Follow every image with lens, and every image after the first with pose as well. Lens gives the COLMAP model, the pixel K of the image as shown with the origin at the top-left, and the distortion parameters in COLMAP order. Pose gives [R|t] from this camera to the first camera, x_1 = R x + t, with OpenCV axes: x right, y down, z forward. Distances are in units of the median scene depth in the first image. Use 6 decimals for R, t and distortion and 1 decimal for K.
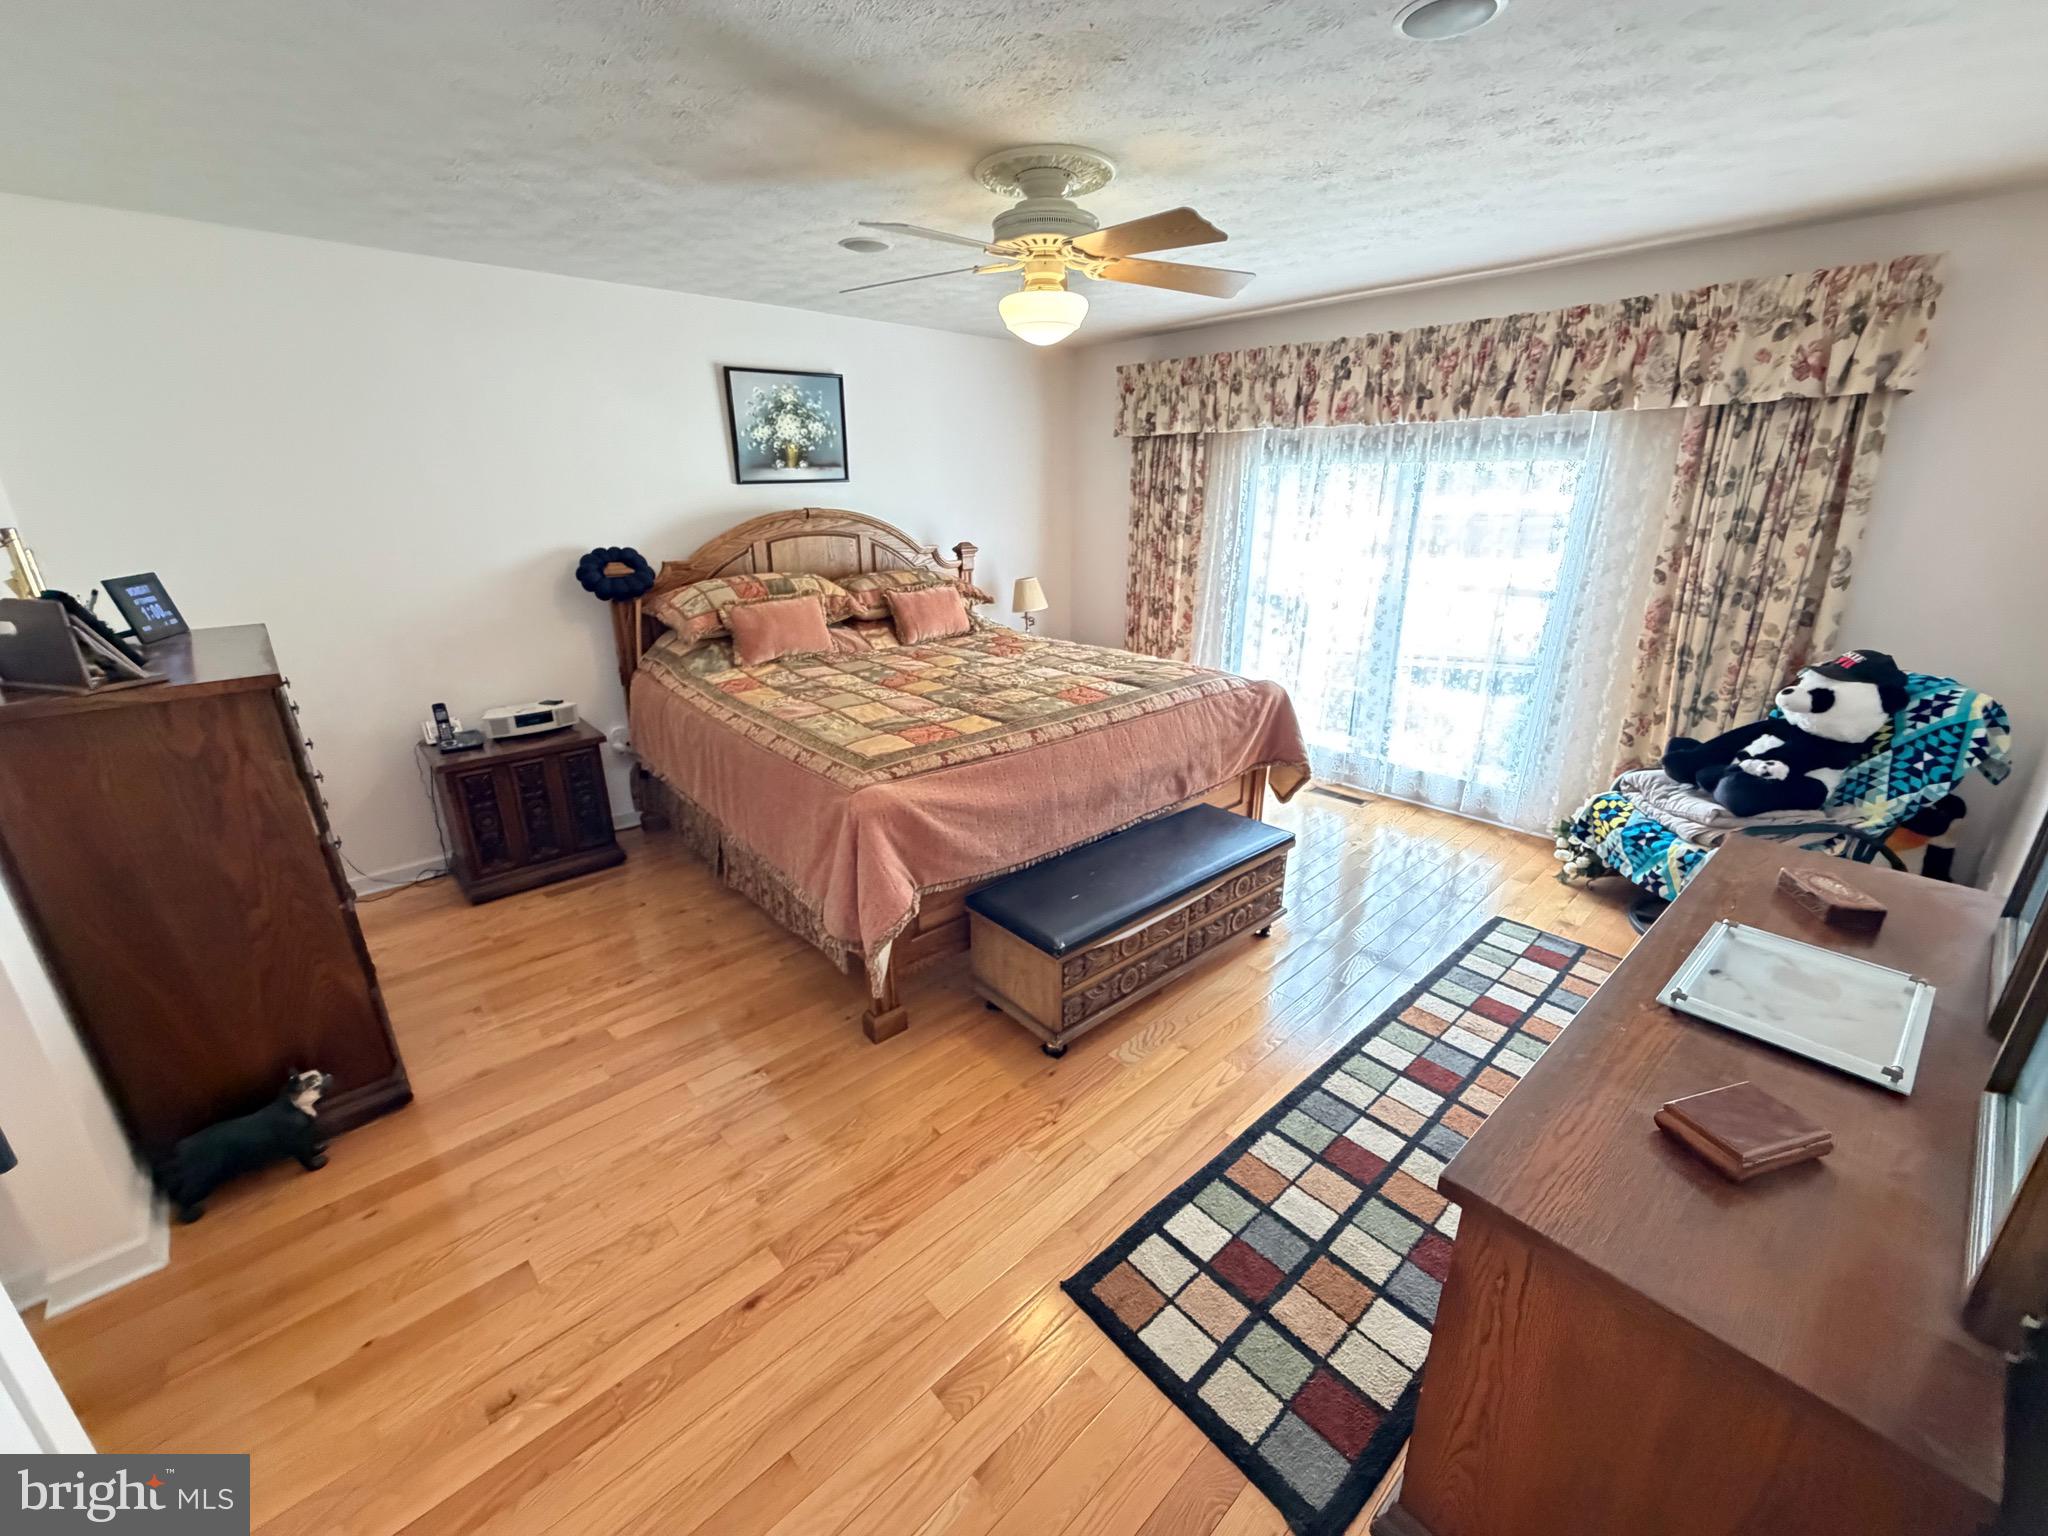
lens RADIAL K [[815.8, 0, 975.8], [0, 815.8, 807.2], [0, 0, 1]] dist [-0.026671, -0.000005]
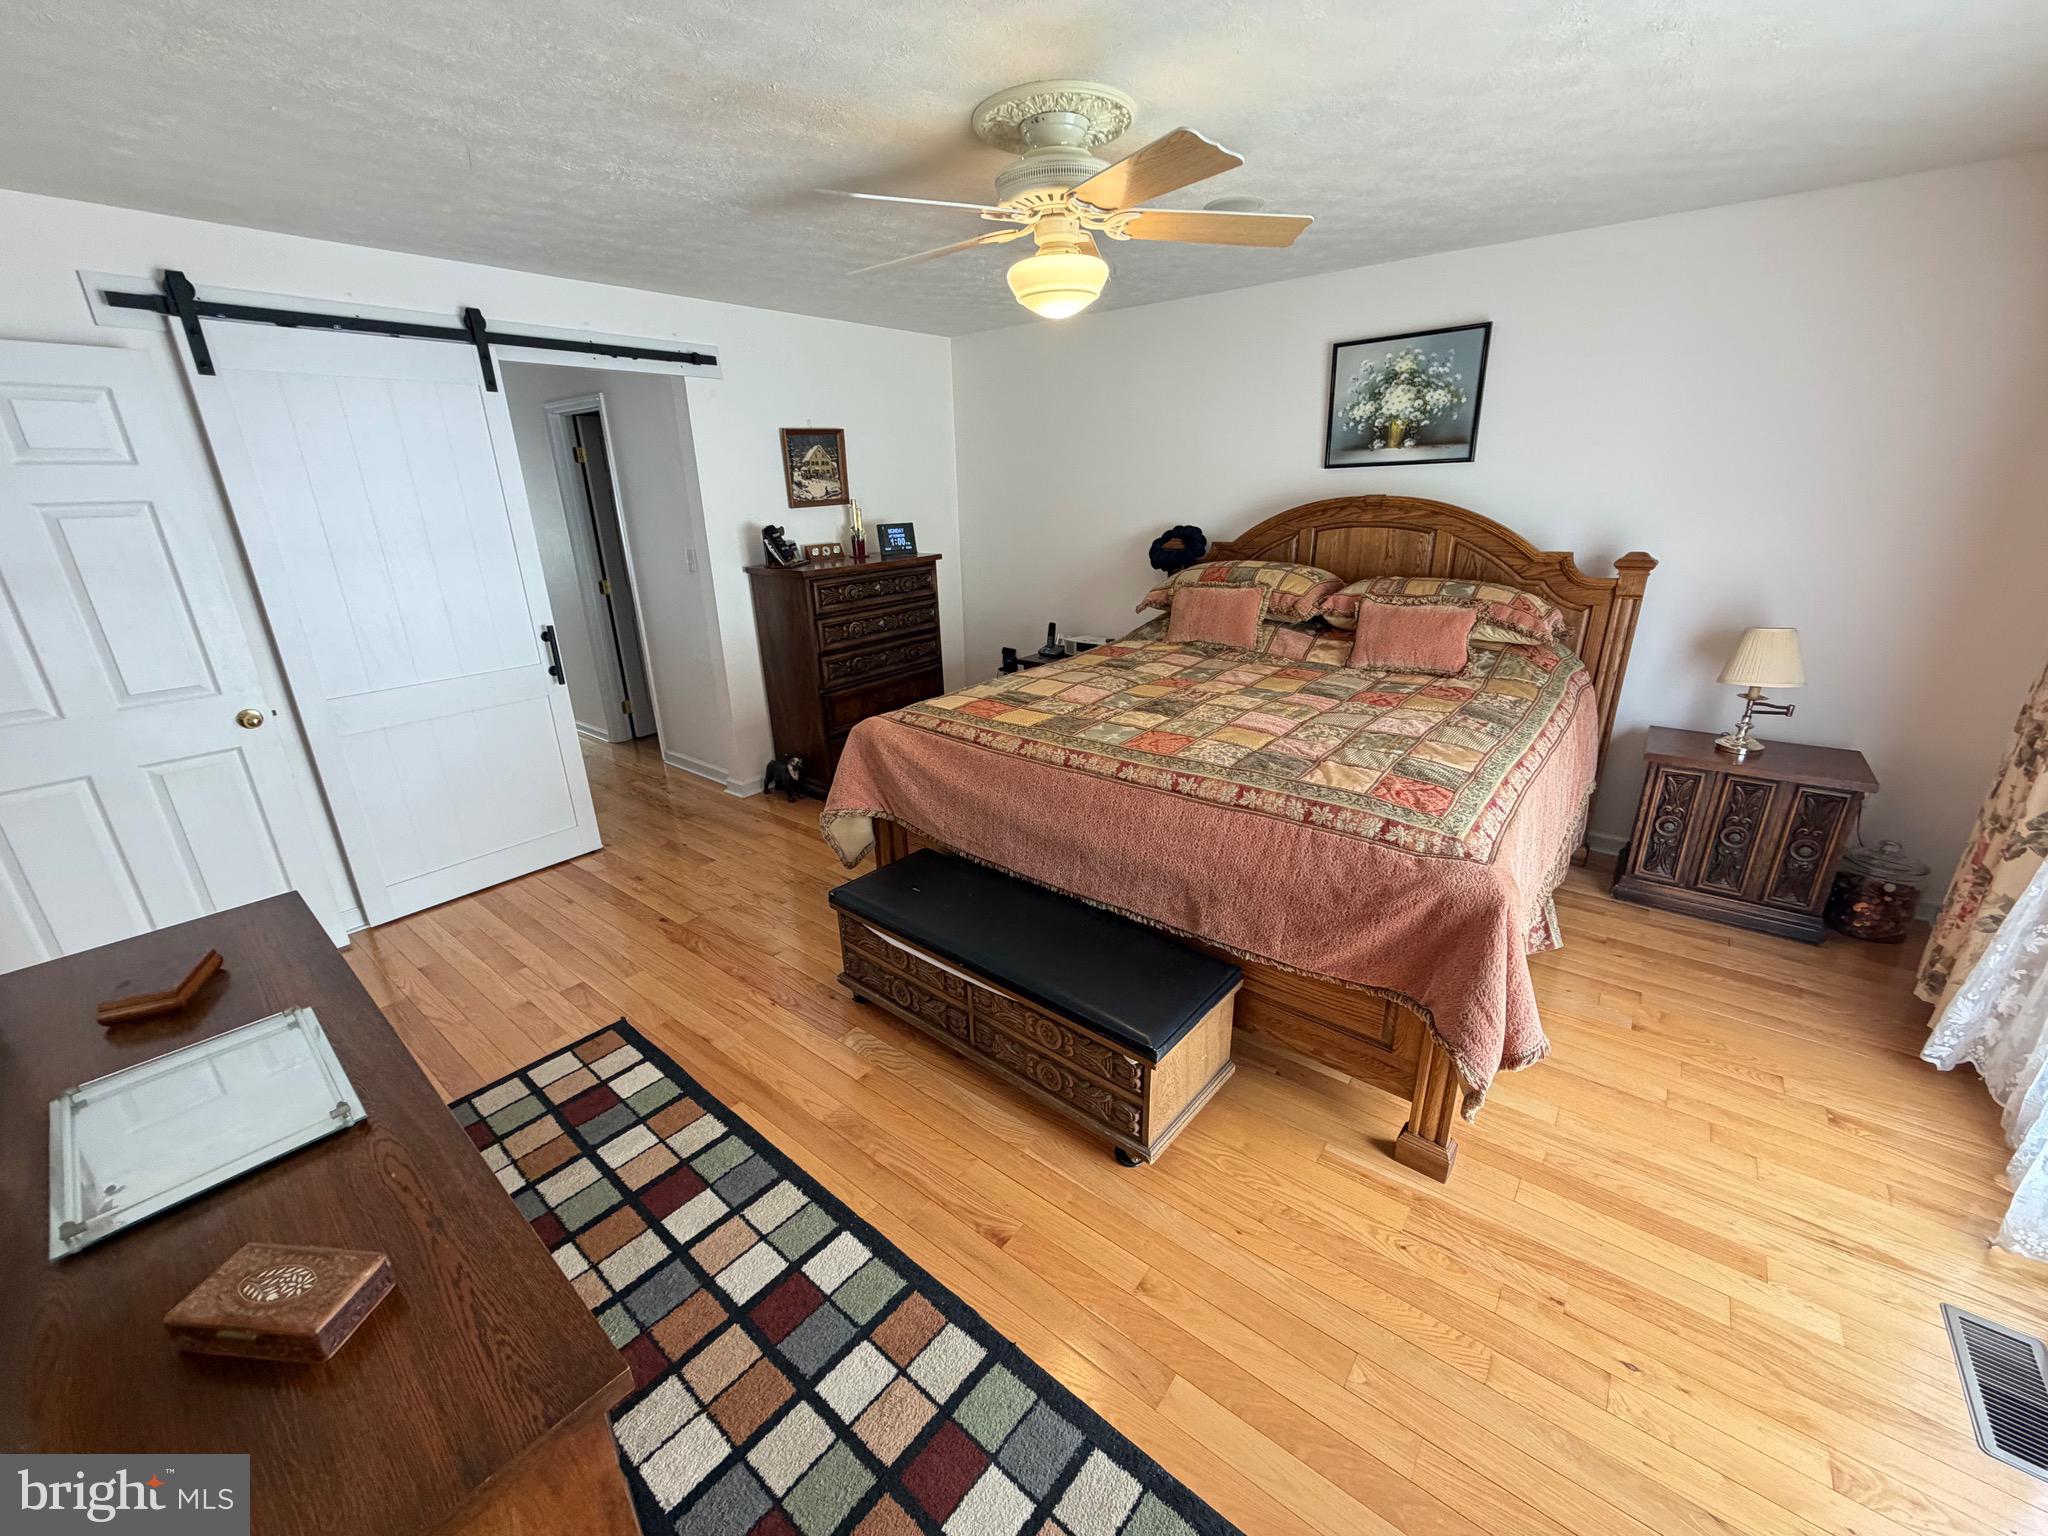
lens RADIAL K [[818.4, 0, 1017.1], [0, 818.4, 780.5], [0, 0, 1]] dist [-0.000137, -0.000031]
pose [[0.161404, 0.343585, -0.925147, 0.849647], [-0.340252, 0.899335, 0.274637, -0.272412], [0.926378, 0.270456, 0.262062, 0.666224]]
